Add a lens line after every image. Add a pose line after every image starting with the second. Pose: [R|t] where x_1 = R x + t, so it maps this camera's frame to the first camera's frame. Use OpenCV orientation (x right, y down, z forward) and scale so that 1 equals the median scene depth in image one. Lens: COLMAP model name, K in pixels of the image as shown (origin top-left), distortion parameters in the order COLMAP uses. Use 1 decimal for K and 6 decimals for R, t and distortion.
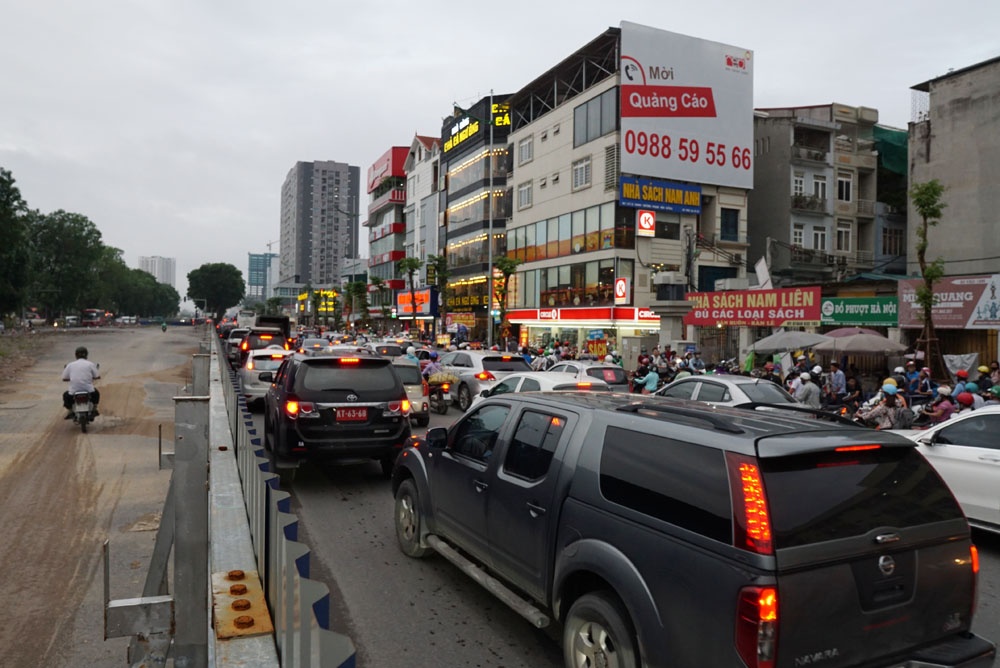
lens RADIAL K [[693.9, 0, 500.0], [0, 693.9, 334.0], [0, 0, 1]] dist [-0.108514, 0.067283]
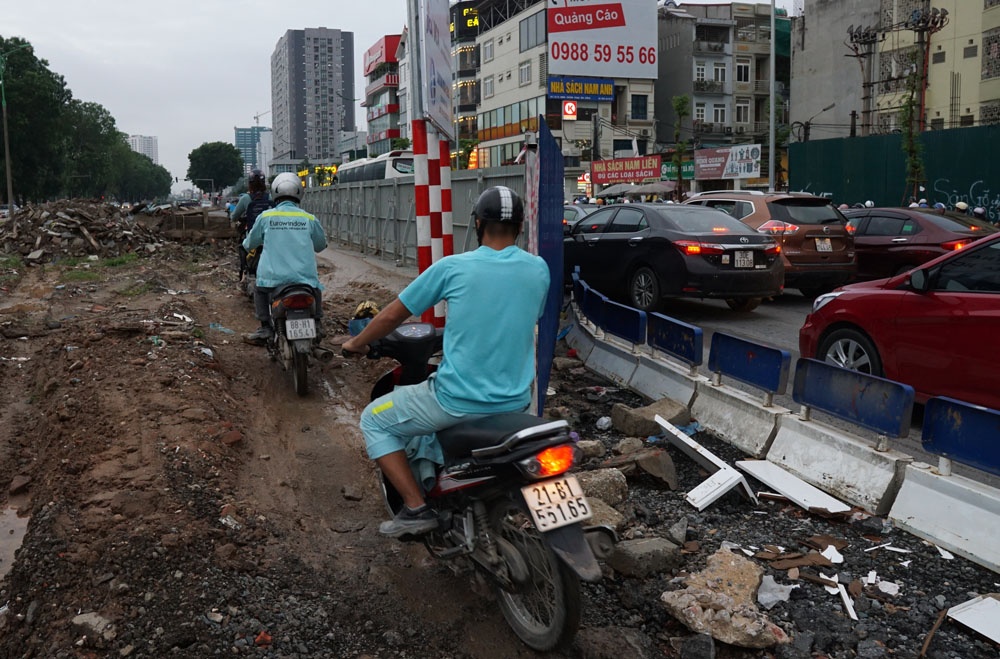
lens RADIAL K [[1154.7, 0, 500.0], [0, 1154.7, 329.5], [0, 0, 1]] dist [-0.110594, 0.033069]
pose [[0.997003, -0.021862, -0.074204, 0.212052], [0.028349, 0.995759, 0.087523, 0.061233], [0.071975, -0.089365, 0.993395, -1.181352]]
